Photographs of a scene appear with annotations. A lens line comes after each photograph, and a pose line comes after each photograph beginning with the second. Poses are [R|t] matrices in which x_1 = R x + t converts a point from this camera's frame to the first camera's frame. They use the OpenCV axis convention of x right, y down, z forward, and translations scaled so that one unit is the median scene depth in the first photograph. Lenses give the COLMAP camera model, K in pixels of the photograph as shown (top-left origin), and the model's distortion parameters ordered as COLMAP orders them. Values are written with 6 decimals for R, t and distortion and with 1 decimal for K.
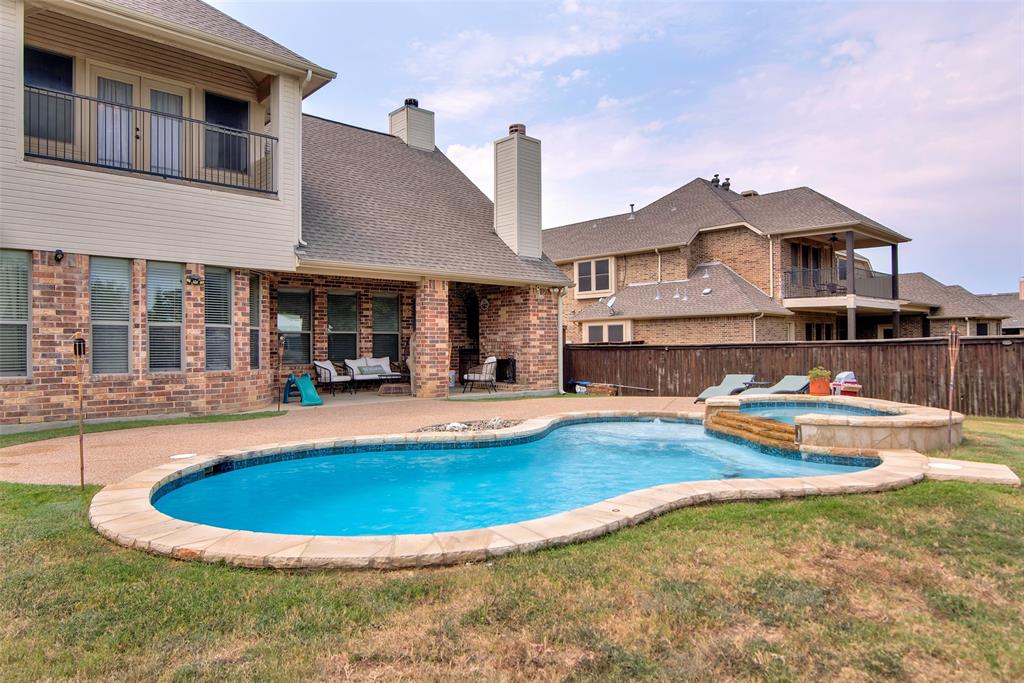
lens RADIAL K [[621.8, 0, 512.0], [0, 621.8, 341.5], [0, 0, 1]] dist [-0.002349, -0.000111]
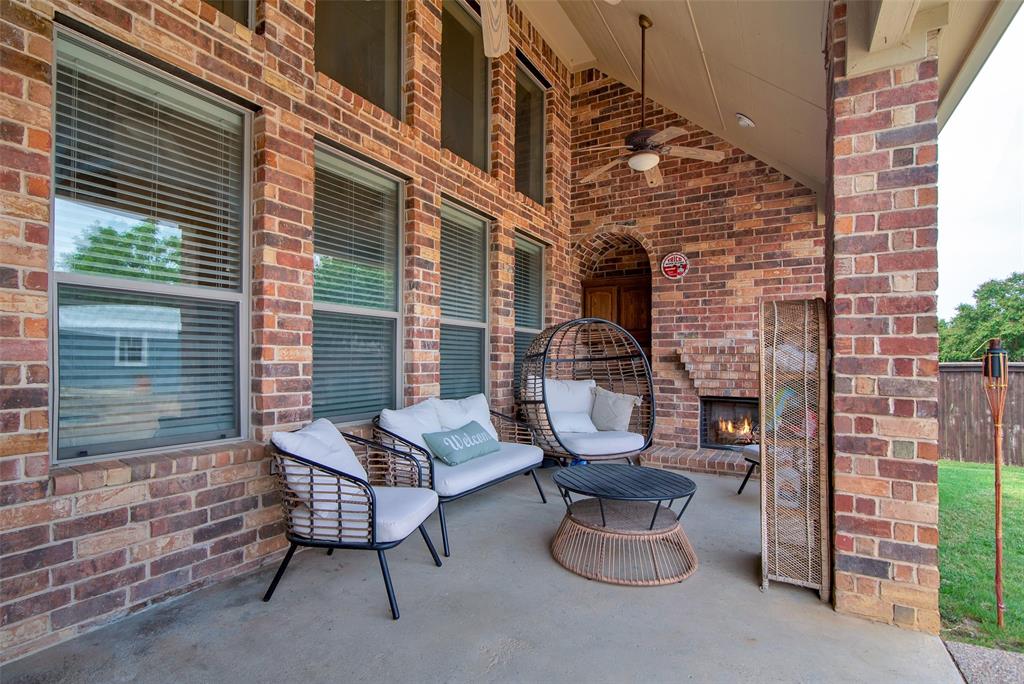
lens RADIAL K [[492.6, 0, 509.7], [0, 492.6, 359.1], [0, 0, 1]] dist [-0.000774, -0.000167]
pose [[0.955689, 0.014142, 0.294040, -0.289857], [-0.015893, 0.999867, 0.003567, 0.005512], [-0.293950, -0.008083, 0.955787, 0.818079]]
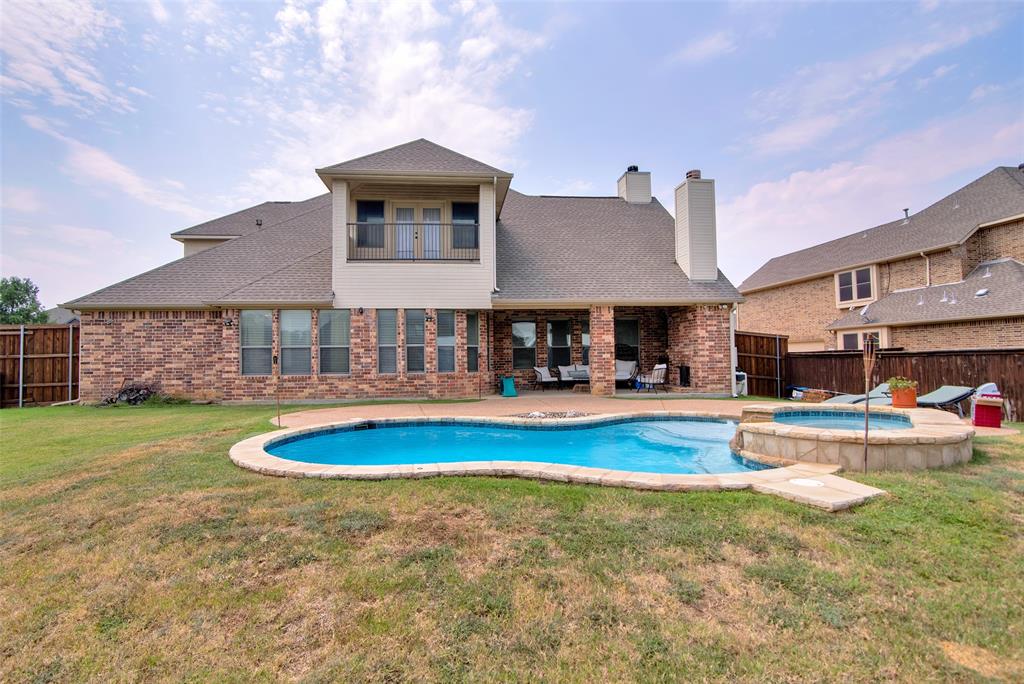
lens RADIAL K [[483.4, 0, 512.0], [0, 483.4, 342.0], [0, 0, 1]] dist [-0.016208, -0.000501]
pose [[0.806529, -0.024135, -0.590702, 0.305537], [0.013031, 0.999649, -0.023053, -0.001516], [0.591051, 0.010895, 0.806560, 0.053801]]
